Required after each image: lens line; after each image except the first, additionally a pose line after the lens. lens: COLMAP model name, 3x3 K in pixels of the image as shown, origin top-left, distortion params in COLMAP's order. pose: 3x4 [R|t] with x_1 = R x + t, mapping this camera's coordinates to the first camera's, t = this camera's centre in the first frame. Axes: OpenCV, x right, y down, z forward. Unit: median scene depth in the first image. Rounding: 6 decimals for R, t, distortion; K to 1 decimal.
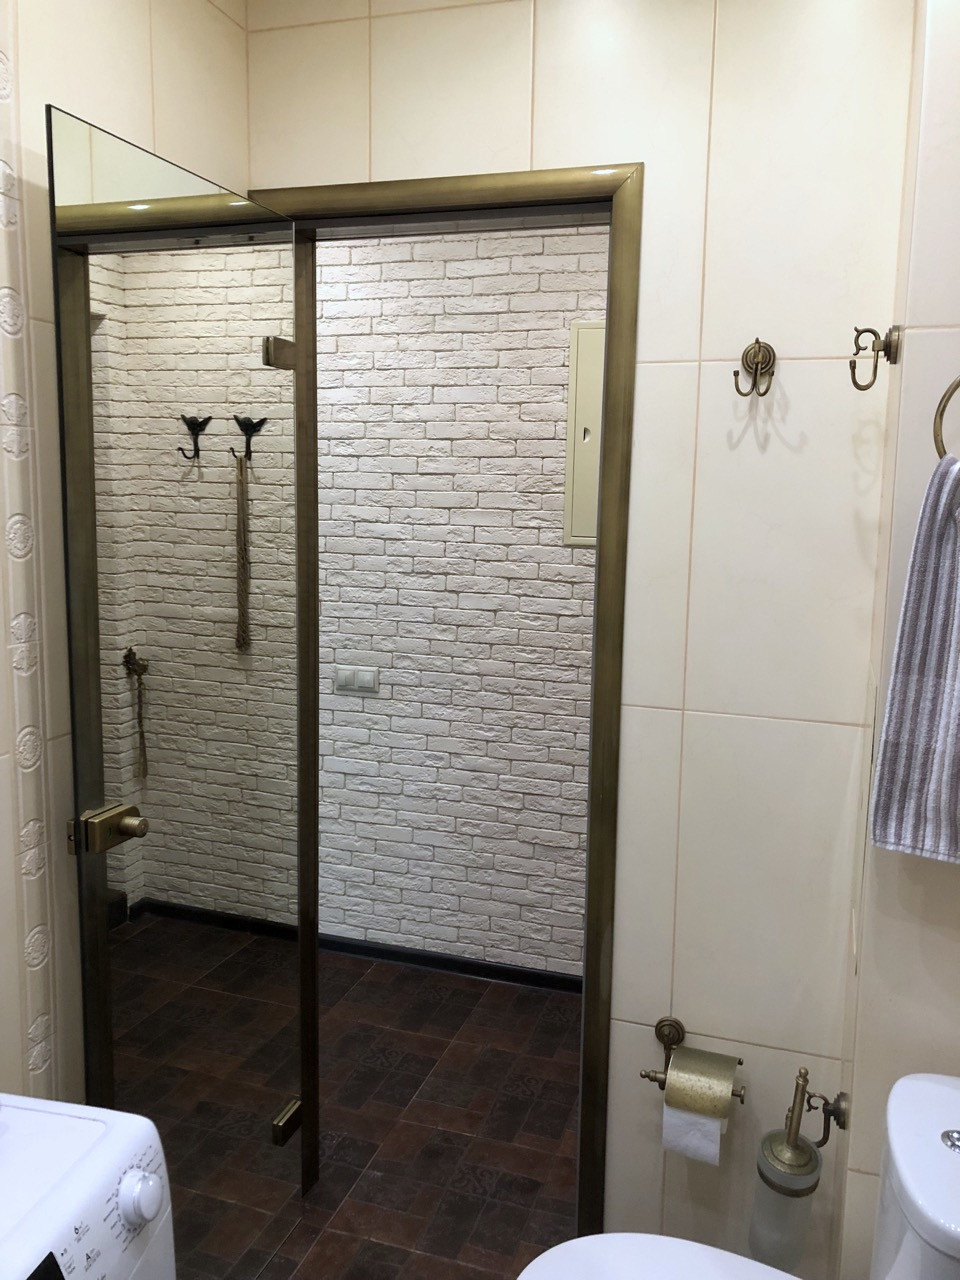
lens RADIAL K [[1033.7, 0, 480.5], [0, 1033.7, 639.5], [0, 0, 1]] dist [0.003785, -0.014856]
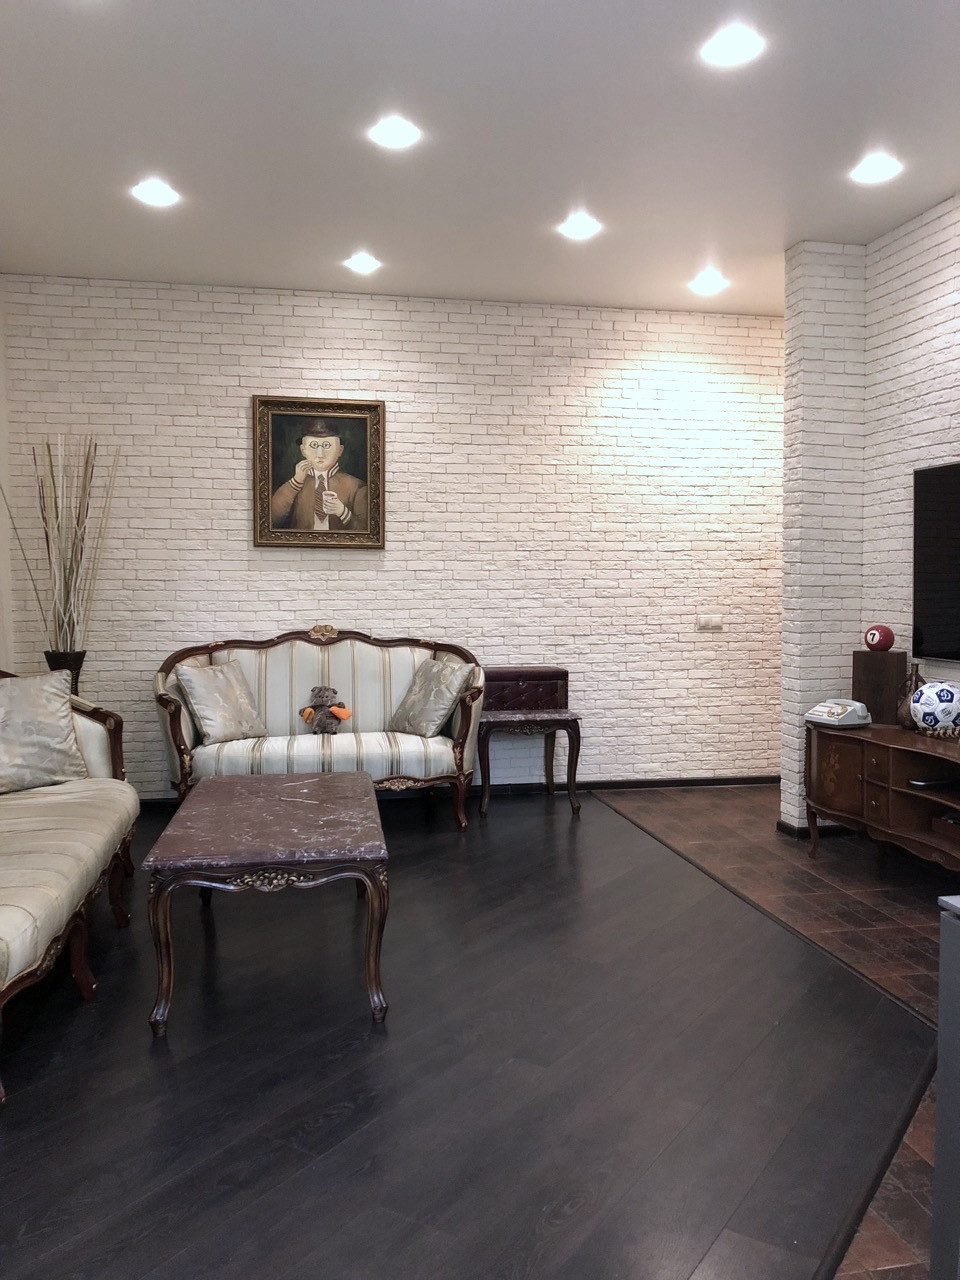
lens RADIAL K [[1033.7, 0, 483.0], [0, 1033.7, 637.2], [0, 0, 1]] dist [0.003785, -0.014856]
pose [[0.894575, -0.050768, 0.444024, -1.260497], [0.086349, 0.994440, -0.060267, 0.137924], [-0.438496, 0.092255, 0.893986, -0.398664]]
